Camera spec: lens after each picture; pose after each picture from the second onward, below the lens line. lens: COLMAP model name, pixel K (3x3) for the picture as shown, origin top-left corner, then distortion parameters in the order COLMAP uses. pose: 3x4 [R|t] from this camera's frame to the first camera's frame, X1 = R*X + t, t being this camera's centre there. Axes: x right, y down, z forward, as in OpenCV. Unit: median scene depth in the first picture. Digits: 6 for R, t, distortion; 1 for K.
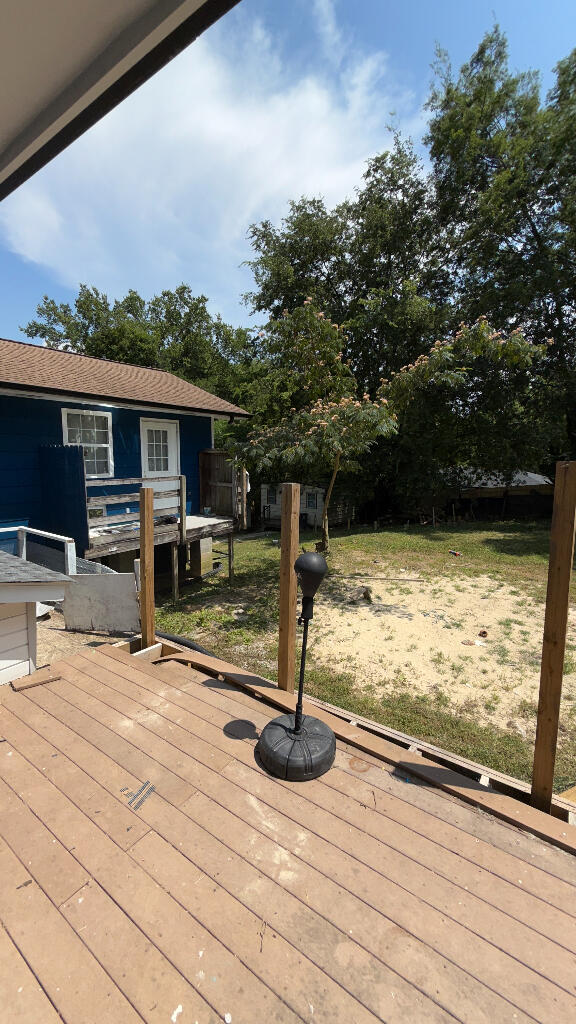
lens RADIAL K [[408.3, 0, 285.8], [0, 408.3, 507.5], [0, 0, 1]] dist [-0.000618, 0.000939]
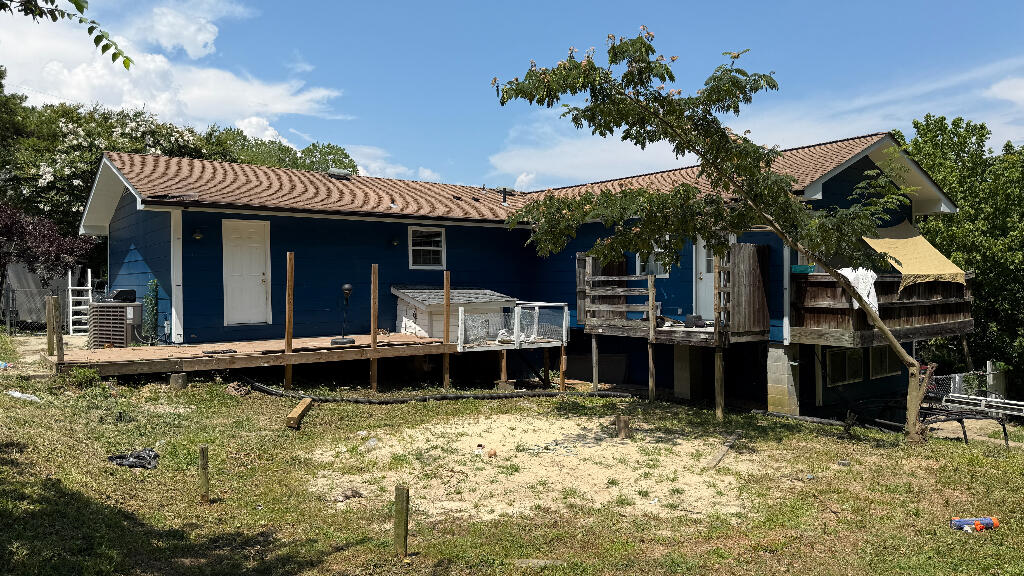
lens RADIAL K [[722.0, 0, 514.4], [0, 722.0, 286.0], [0, 0, 1]] dist [0.052660, -0.063182]
pose [[-0.286370, -0.002292, -0.958116, 1.546358], [-0.121347, 0.992031, 0.033896, -0.067365], [0.950404, 0.125971, -0.284366, 1.171200]]
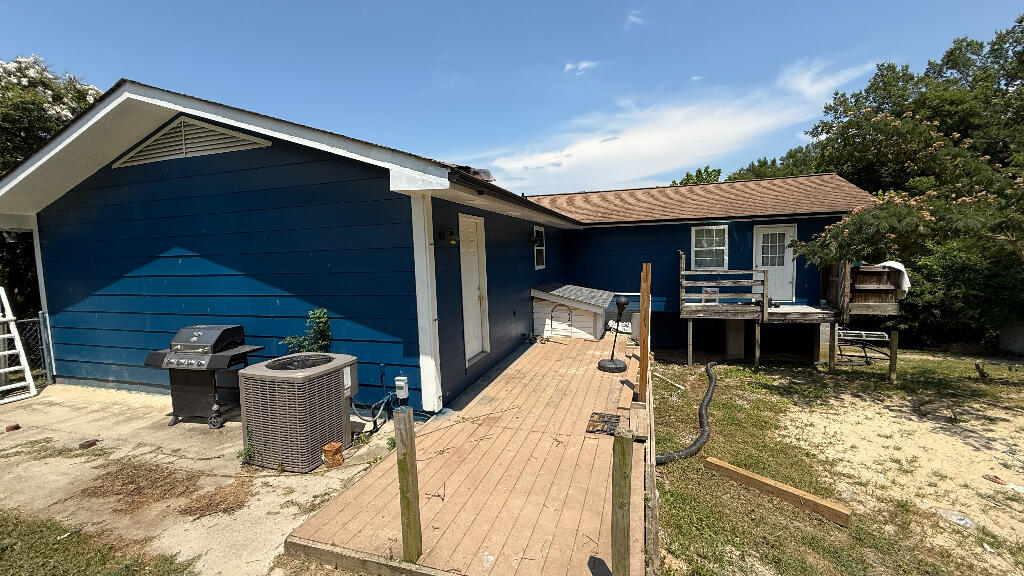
lens RADIAL K [[408.3, 0, 511.5], [0, 408.3, 288.6], [0, 0, 1]] dist [-0.000618, 0.000939]
pose [[0.305028, 0.063303, -0.950237, 0.717237], [-0.092412, 0.995047, 0.036624, 0.009025], [0.947849, 0.076642, 0.309368, -0.155821]]
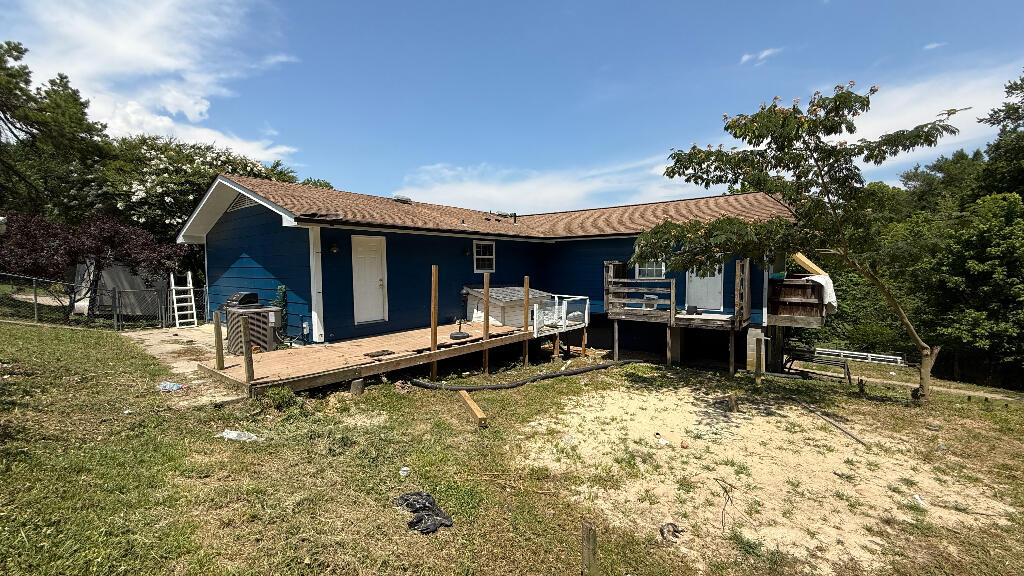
lens RADIAL K [[408.3, 0, 510.7], [0, 408.3, 286.8], [0, 0, 1]] dist [-0.000618, 0.000939]
pose [[-0.050778, 0.039584, -0.997925, 1.202628], [-0.123403, 0.991308, 0.045601, -0.044152], [0.991057, 0.125463, -0.045452, 0.489438]]
